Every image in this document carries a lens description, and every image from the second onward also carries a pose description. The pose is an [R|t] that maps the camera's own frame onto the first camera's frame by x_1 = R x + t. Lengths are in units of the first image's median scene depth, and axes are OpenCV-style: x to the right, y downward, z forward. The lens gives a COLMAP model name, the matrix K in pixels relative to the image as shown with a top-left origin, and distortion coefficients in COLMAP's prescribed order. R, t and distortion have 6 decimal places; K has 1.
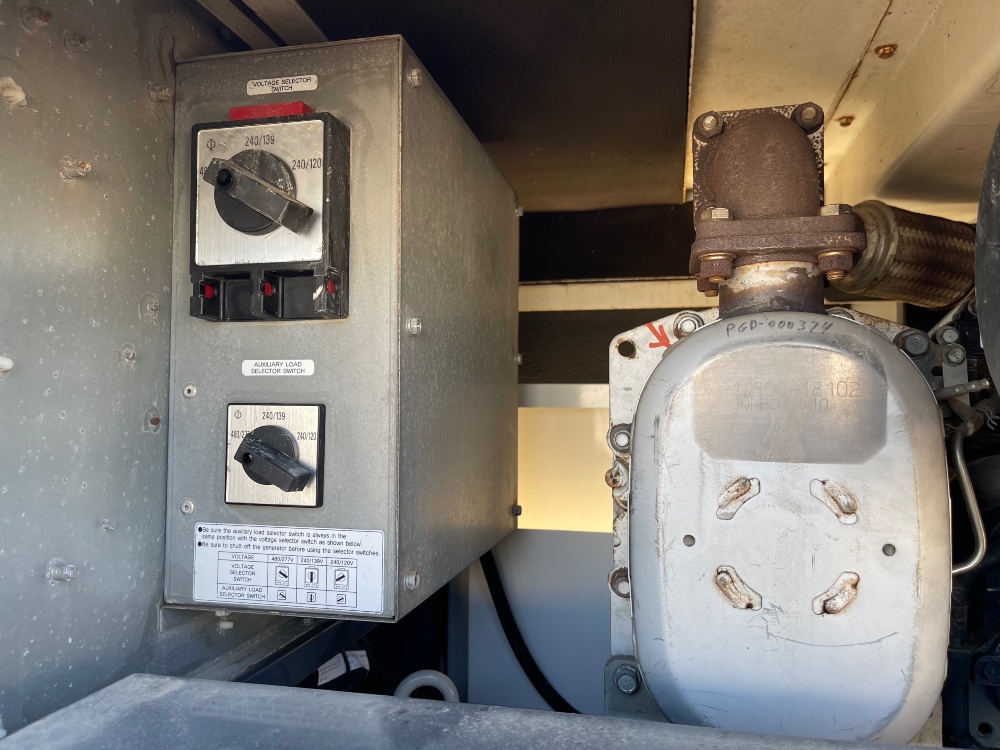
lens RADIAL K [[742.5, 0, 499.3], [0, 742.5, 384.9], [0, 0, 1]] dist [0.023965, -0.022206]
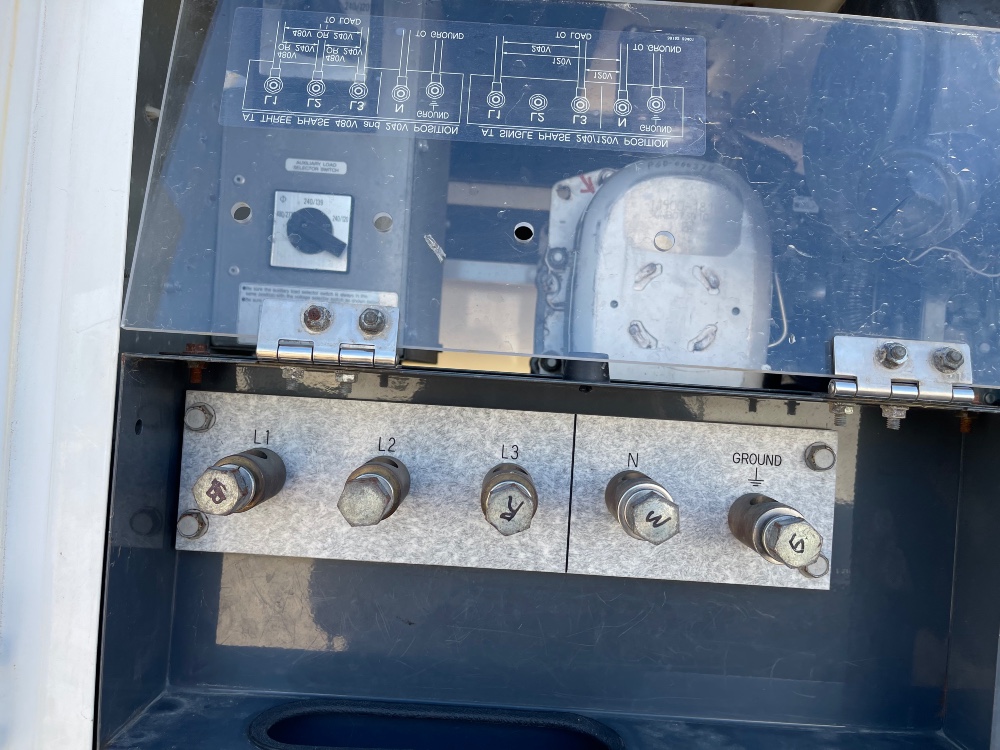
lens RADIAL K [[742.5, 0, 497.9], [0, 742.5, 381.0], [0, 0, 1]] dist [0.023965, -0.022206]
pose [[0.972009, 0.056374, 0.228080, -0.274864], [-0.068651, 0.996568, 0.046250, 0.278558], [-0.224690, -0.060614, 0.972543, -0.372014]]
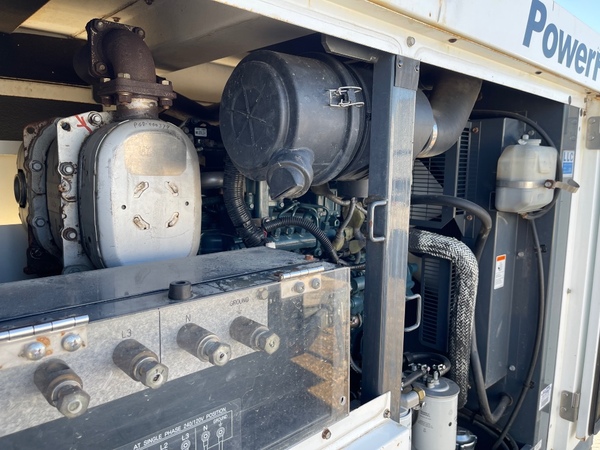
lens RADIAL K [[445.5, 0, 287.2], [0, 445.5, 221.8], [0, 0, 1]] dist [0.023965, -0.022206]
pose [[0.563084, -0.107069, 0.819434, -0.630592], [-0.040112, 0.986862, 0.156508, -0.006100], [-0.825425, -0.120997, 0.551392, -0.296668]]
